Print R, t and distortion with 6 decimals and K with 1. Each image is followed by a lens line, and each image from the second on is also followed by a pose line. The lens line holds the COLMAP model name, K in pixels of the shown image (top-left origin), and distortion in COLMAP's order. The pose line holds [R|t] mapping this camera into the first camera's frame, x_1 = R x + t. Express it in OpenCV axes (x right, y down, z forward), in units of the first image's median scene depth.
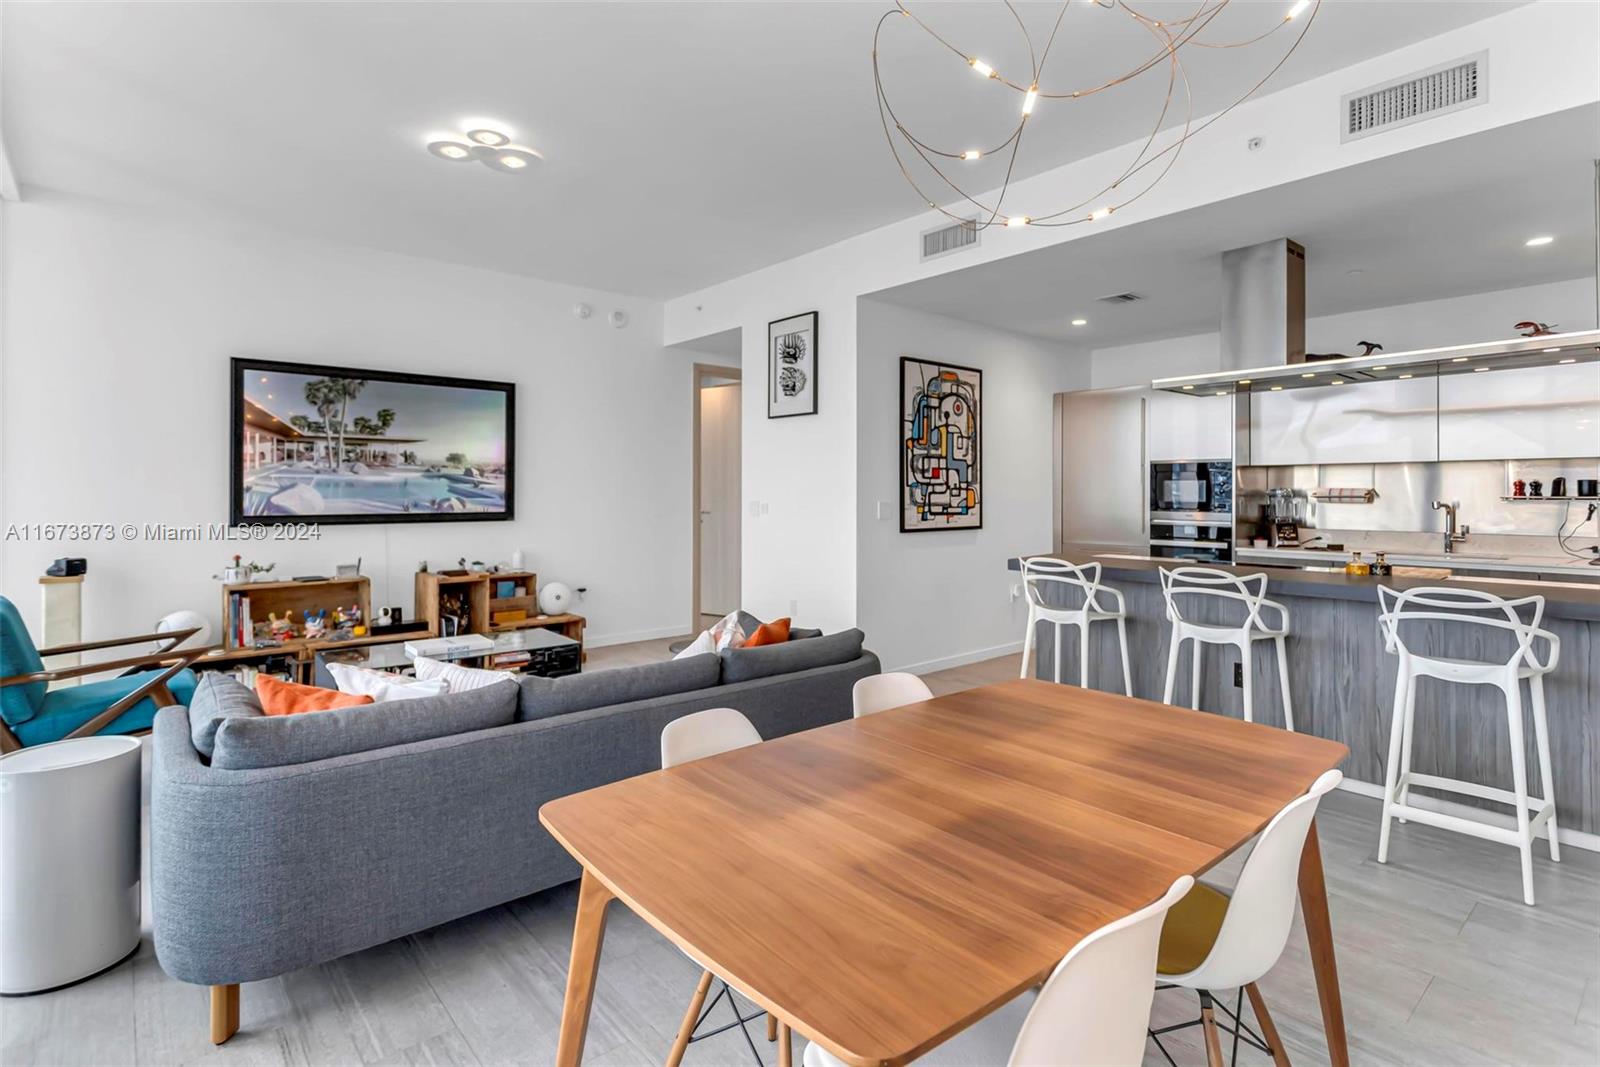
lens RADIAL K [[792.9, 0, 805.8], [0, 792.9, 495.7], [0, 0, 1]] dist [-0.001935, -0.000632]
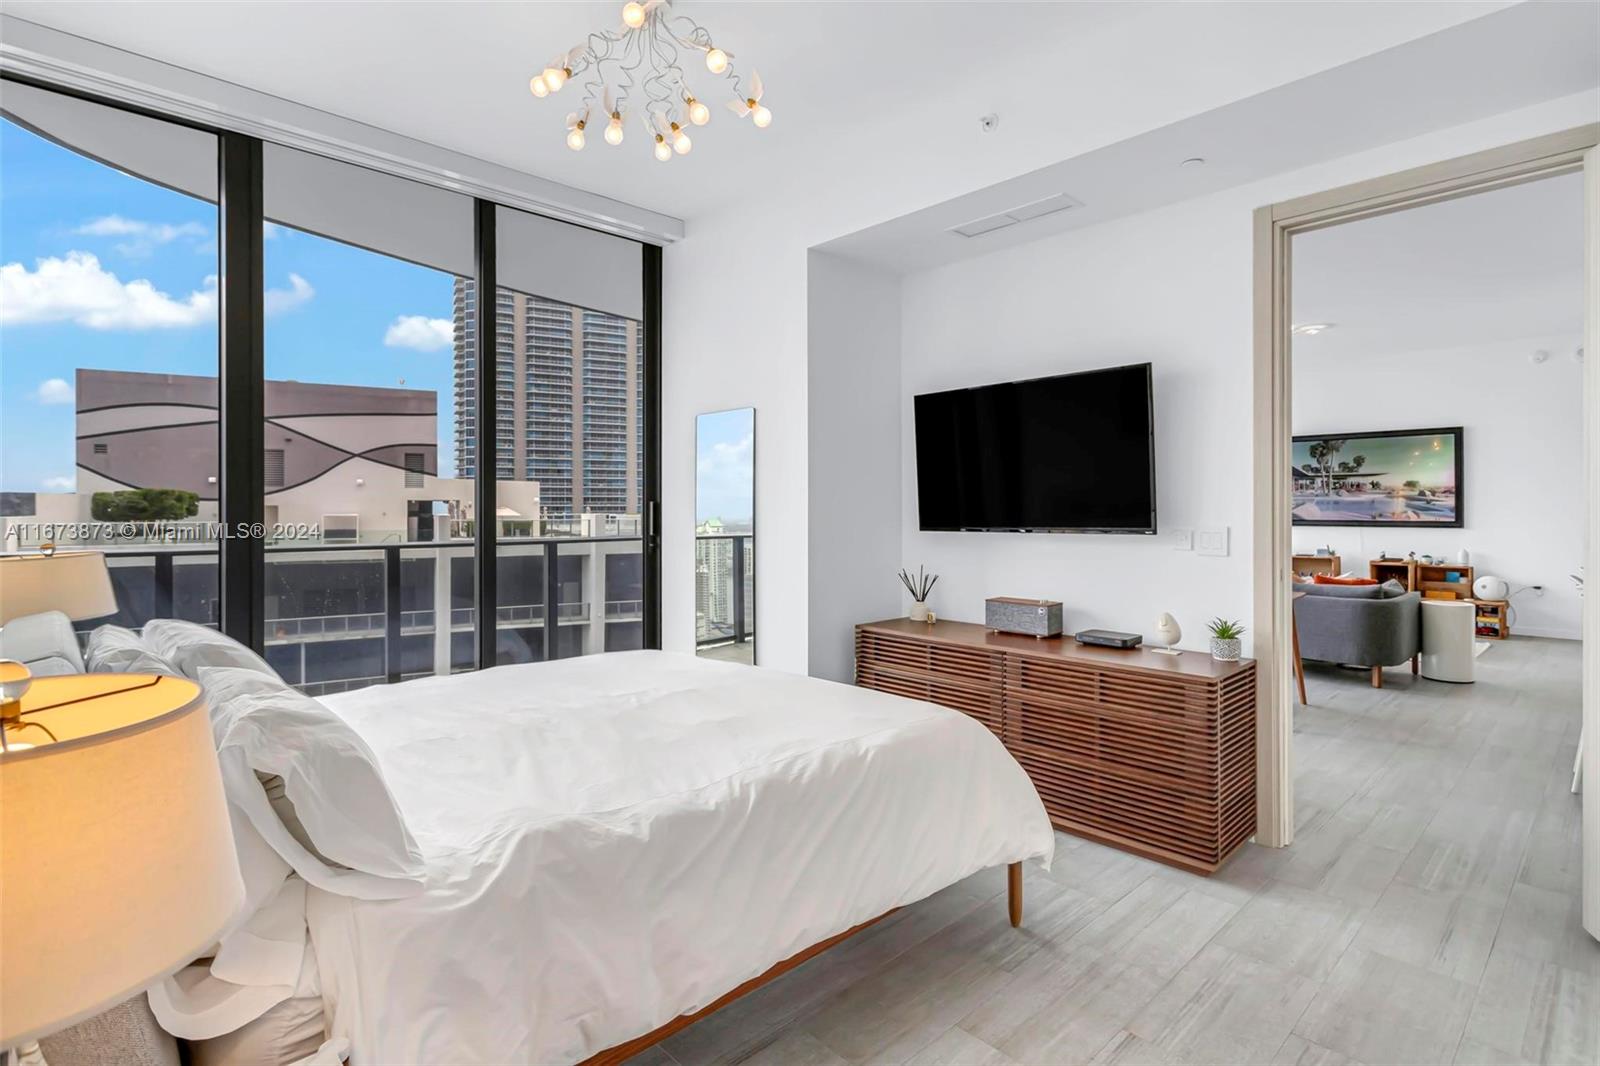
lens RADIAL K [[798.2, 0, 792.3], [0, 798.2, 510.4], [0, 0, 1]] dist [0.004035, 0.000485]
pose [[0.035192, 0.004784, -0.999369, 1.065298], [-0.002064, 0.999987, 0.004714, -0.003151], [0.999378, 0.001896, 0.035201, -0.216422]]
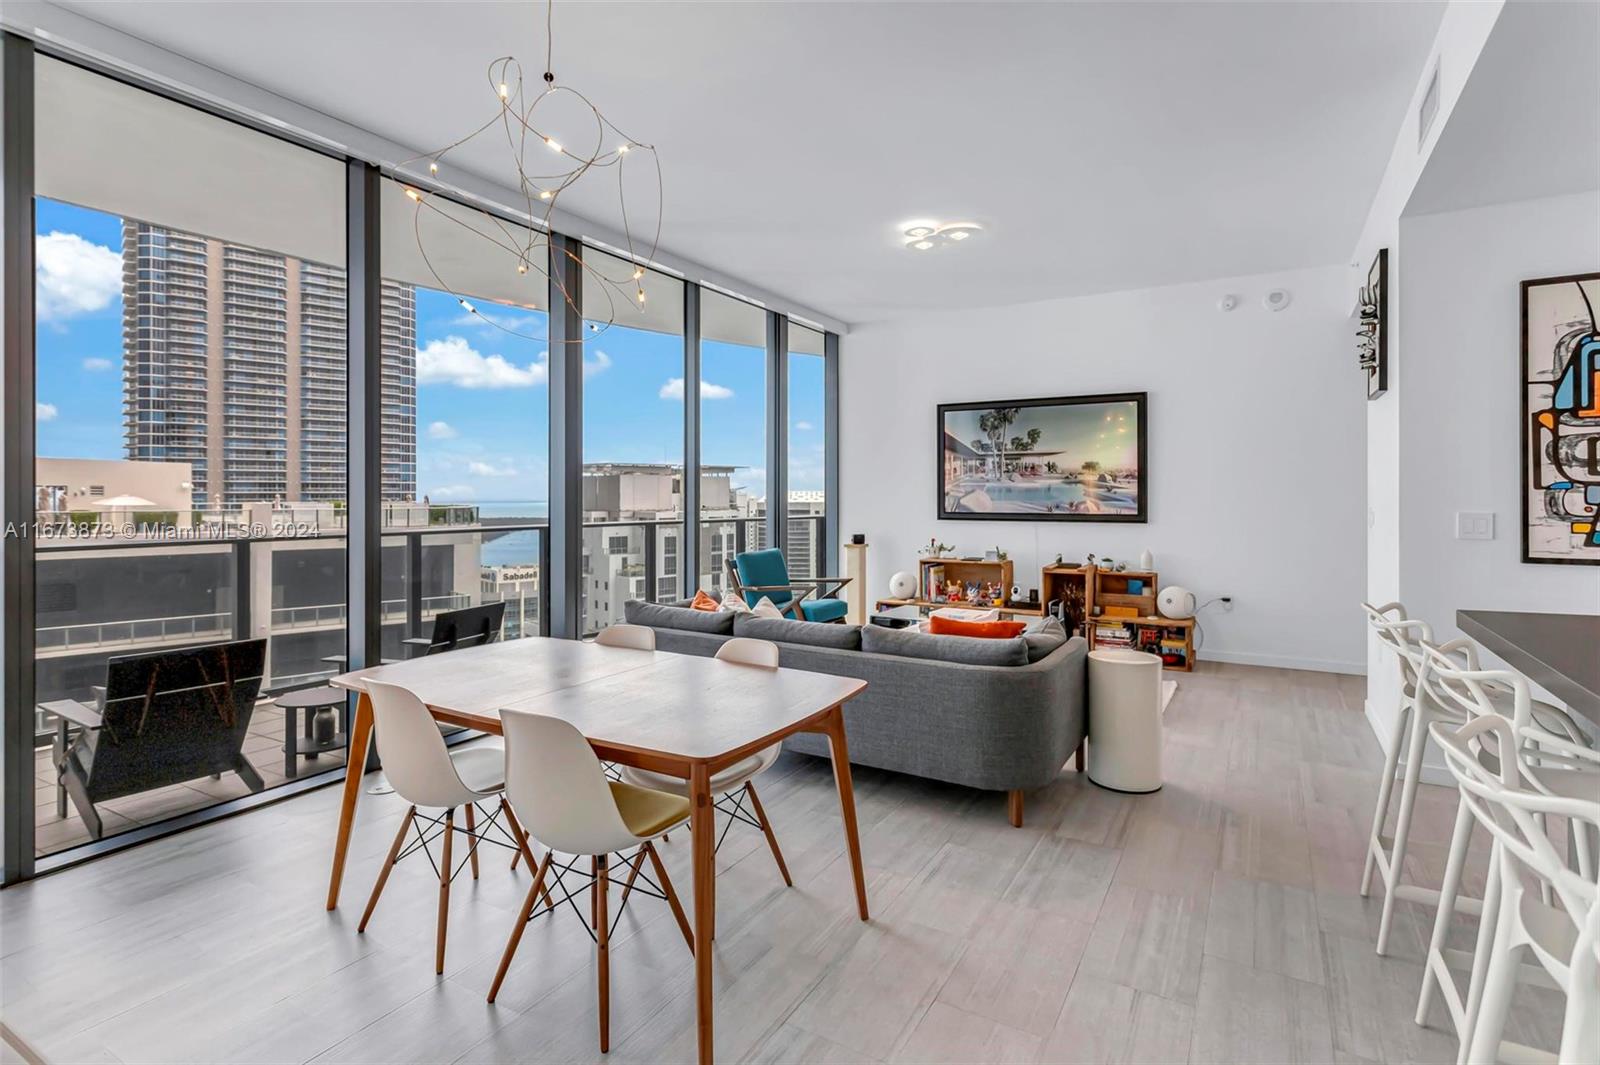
lens RADIAL K [[792.9, 0, 805.8], [0, 792.9, 494.7], [0, 0, 1]] dist [-0.001935, -0.000632]
pose [[0.319838, 0.001142, -0.947471, 0.533769], [-0.002112, 0.999998, 0.000492, -0.006162], [0.947470, 0.001843, 0.319840, 0.263693]]
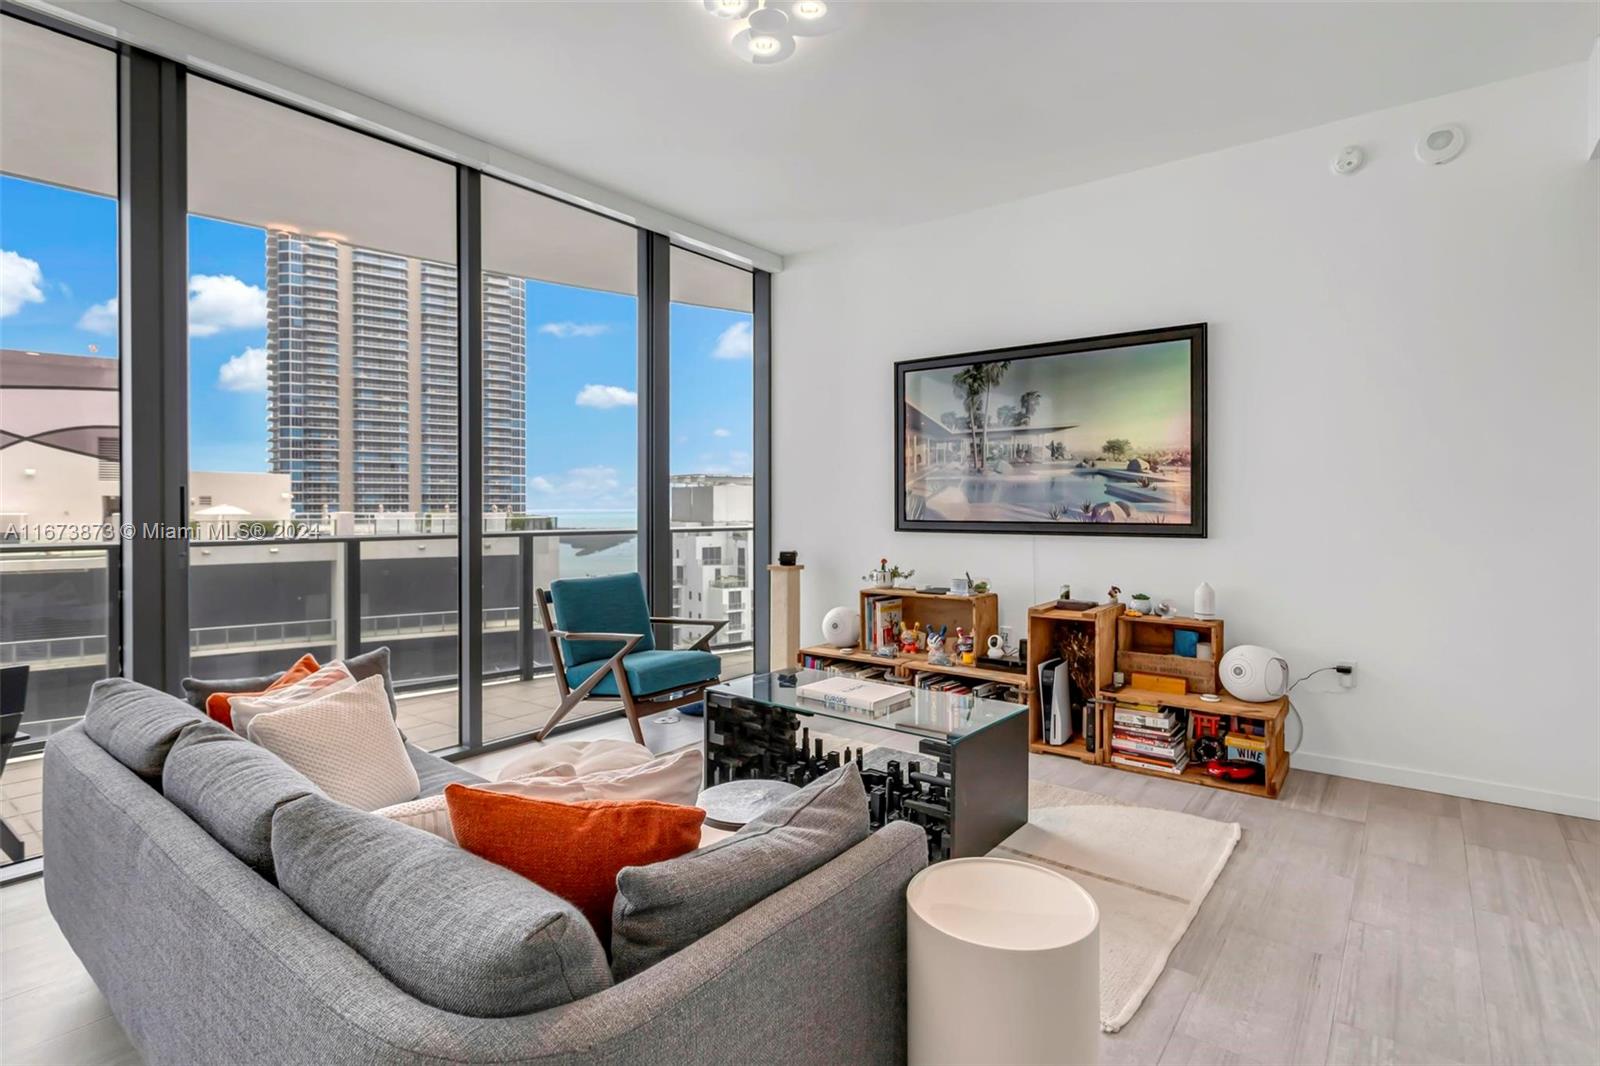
lens RADIAL K [[797.3, 0, 808.1], [0, 797.3, 510.4], [0, 0, 1]] dist [-0.002351, -0.000103]
pose [[0.193421, 0.006409, -0.981095, 0.222626], [-0.002579, 0.999979, 0.006024, 0.006860], [0.981112, 0.001365, 0.193434, 0.621961]]
